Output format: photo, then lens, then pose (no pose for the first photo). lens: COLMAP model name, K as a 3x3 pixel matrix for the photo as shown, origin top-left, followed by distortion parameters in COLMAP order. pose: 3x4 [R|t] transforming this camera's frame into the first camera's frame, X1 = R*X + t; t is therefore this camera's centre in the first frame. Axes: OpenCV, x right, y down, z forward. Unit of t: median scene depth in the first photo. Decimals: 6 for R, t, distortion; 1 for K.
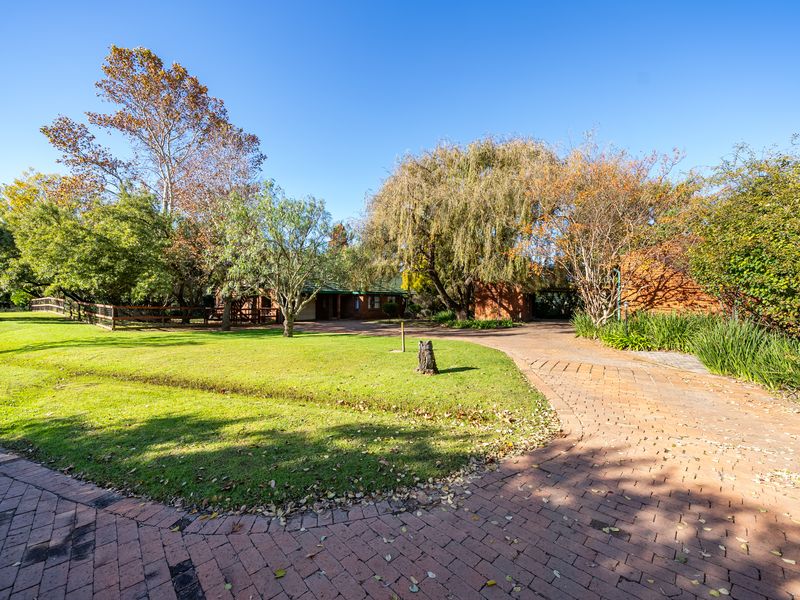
lens RADIAL K [[325.7, 0, 400.0], [0, 325.7, 300.0], [0, 0, 1]] dist [-0.002655, -0.000440]
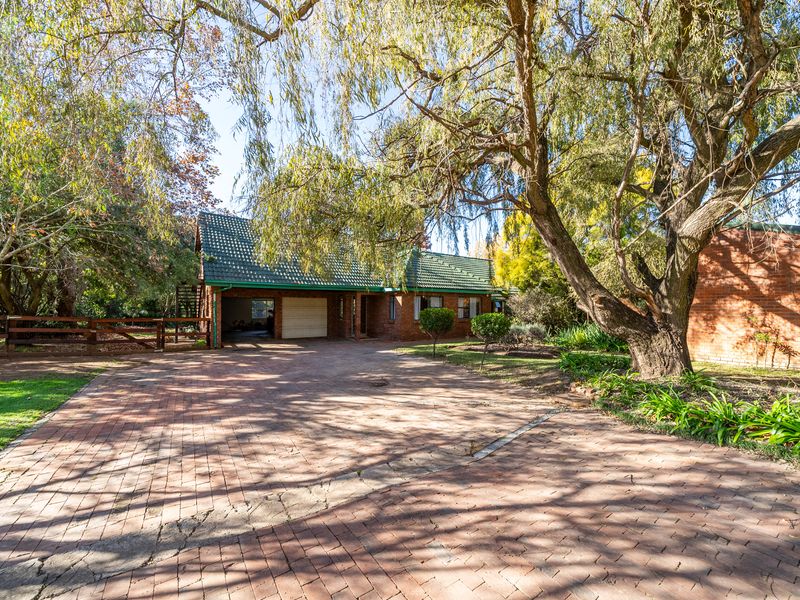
lens RADIAL K [[325.7, 0, 400.0], [0, 325.7, 300.0], [0, 0, 1]] dist [-0.002655, -0.000440]
pose [[0.940529, -0.005461, -0.339670, 0.089918], [-0.000707, 0.999837, -0.018031, 0.007041], [0.339713, 0.017199, 0.940372, 0.796904]]
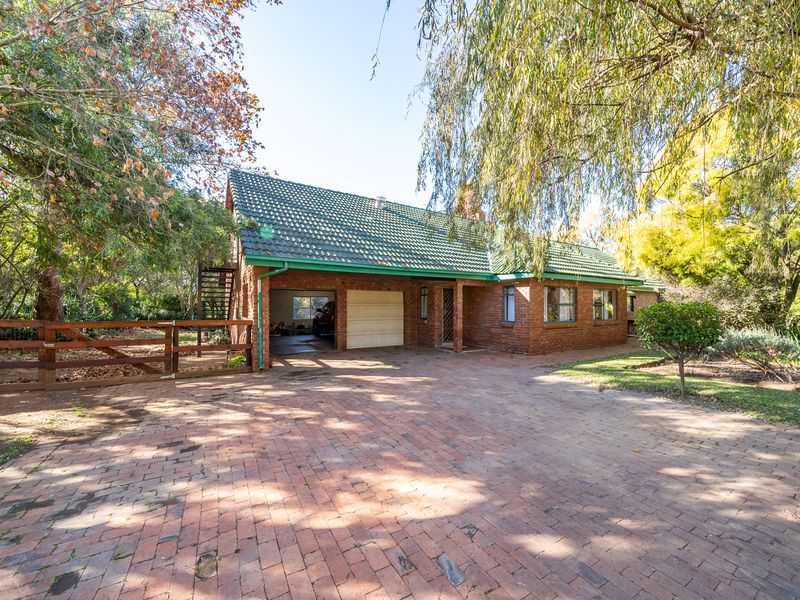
lens RADIAL K [[325.7, 0, 400.0], [0, 325.7, 300.0], [0, 0, 1]] dist [-0.002655, -0.000440]
pose [[0.921656, -0.008332, -0.387919, -0.164104], [0.001415, 0.999835, -0.018113, 0.014397], [0.388006, 0.016145, 0.921516, 0.982384]]
